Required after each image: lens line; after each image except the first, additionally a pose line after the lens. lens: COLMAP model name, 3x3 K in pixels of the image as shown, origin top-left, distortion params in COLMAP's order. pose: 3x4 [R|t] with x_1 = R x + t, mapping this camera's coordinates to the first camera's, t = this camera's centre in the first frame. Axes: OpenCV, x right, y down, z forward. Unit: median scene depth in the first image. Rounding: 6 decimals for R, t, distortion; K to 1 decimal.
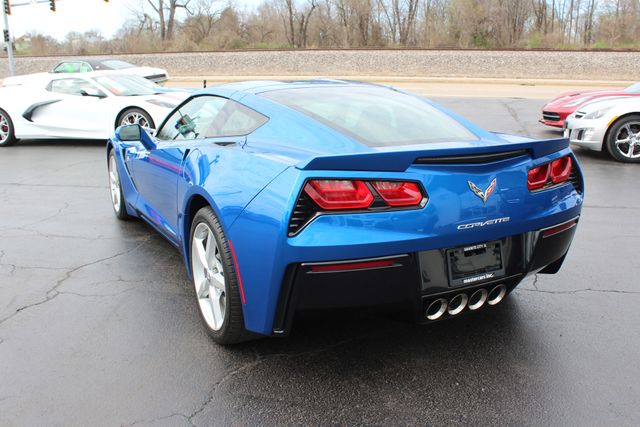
lens RADIAL K [[595.4, 0, 320.1], [0, 595.4, 225.4], [0, 0, 1]] dist [-0.148679, 0.143398]
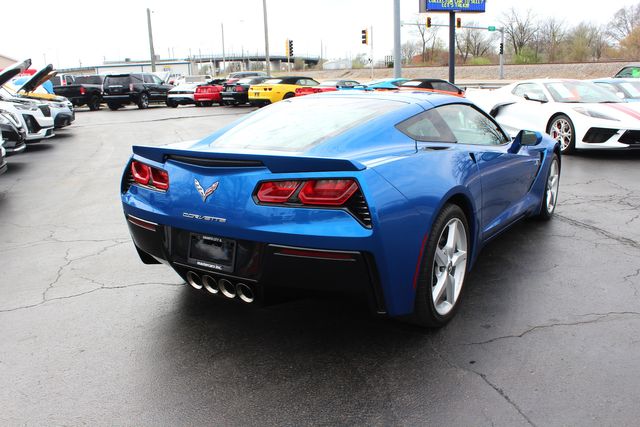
lens RADIAL K [[576.0, 0, 320.3], [0, 576.0, 228.0], [0, 0, 1]] dist [-0.146424, 0.131742]
pose [[0.494741, 0.219532, -0.840855, 0.157109], [-0.211958, 0.968829, 0.128233, -0.020700], [0.842796, 0.114783, 0.525852, 0.069939]]
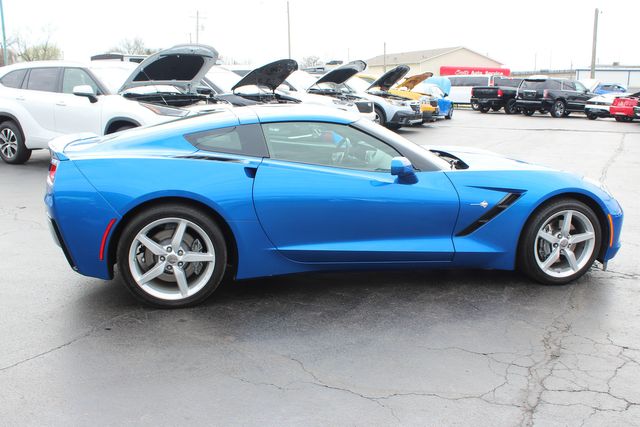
lens RADIAL K [[621.0, 0, 320.5], [0, 621.0, 227.9], [0, 0, 1]] dist [-0.153029, 0.150600]
pose [[-0.252653, 0.227468, -0.940439, 0.209593], [-0.267948, 0.917509, 0.293907, -0.072676], [0.929715, 0.326246, -0.170862, 0.244398]]
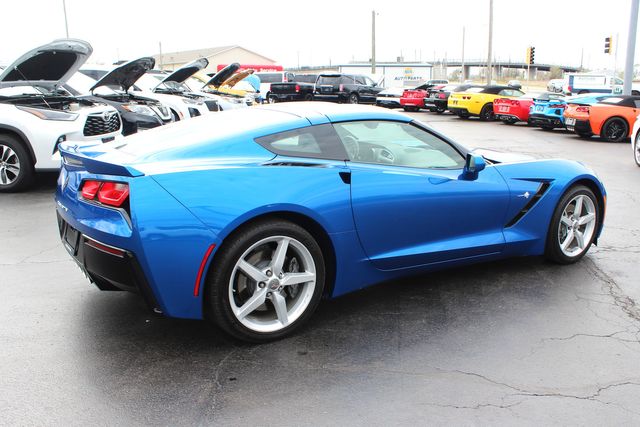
lens RADIAL K [[601.2, 0, 320.0], [0, 601.2, 223.9], [0, 0, 1]] dist [-0.158135, 0.154754]
pose [[0.110377, 0.237957, -0.964984, 0.195512], [-0.273140, 0.940794, 0.200750, -0.047075], [0.955621, 0.241418, 0.168838, 0.158004]]
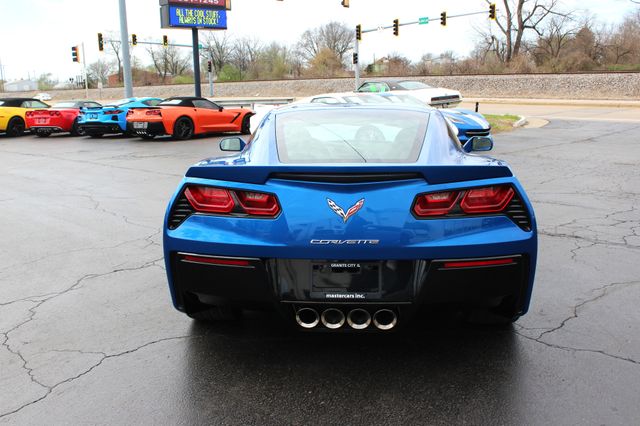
lens RADIAL K [[601.2, 0, 320.0], [0, 601.2, 223.4], [0, 0, 1]] dist [-0.158135, 0.154754]
pose [[0.847217, 0.108426, -0.520064, 0.090723], [-0.129074, 0.991629, -0.003529, -0.003018], [0.515328, 0.070117, 0.854120, 0.010379]]
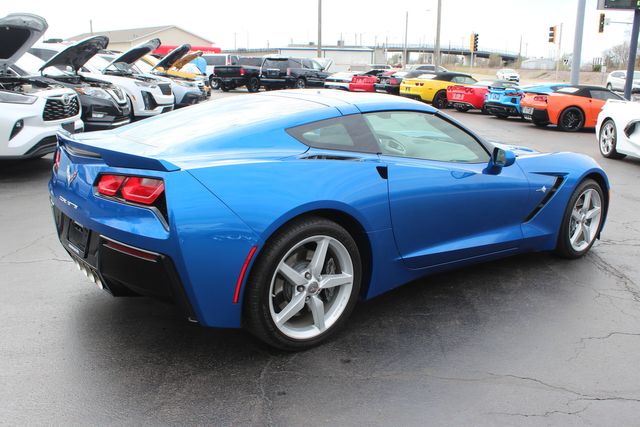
lens RADIAL K [[614.9, 0, 319.9], [0, 614.9, 222.5], [0, 0, 1]] dist [-0.160916, 0.161137]
pose [[0.208119, 0.255313, -0.944194, 0.183743], [-0.290919, 0.937801, 0.189460, -0.041129], [0.933837, 0.235254, 0.269450, 0.135523]]
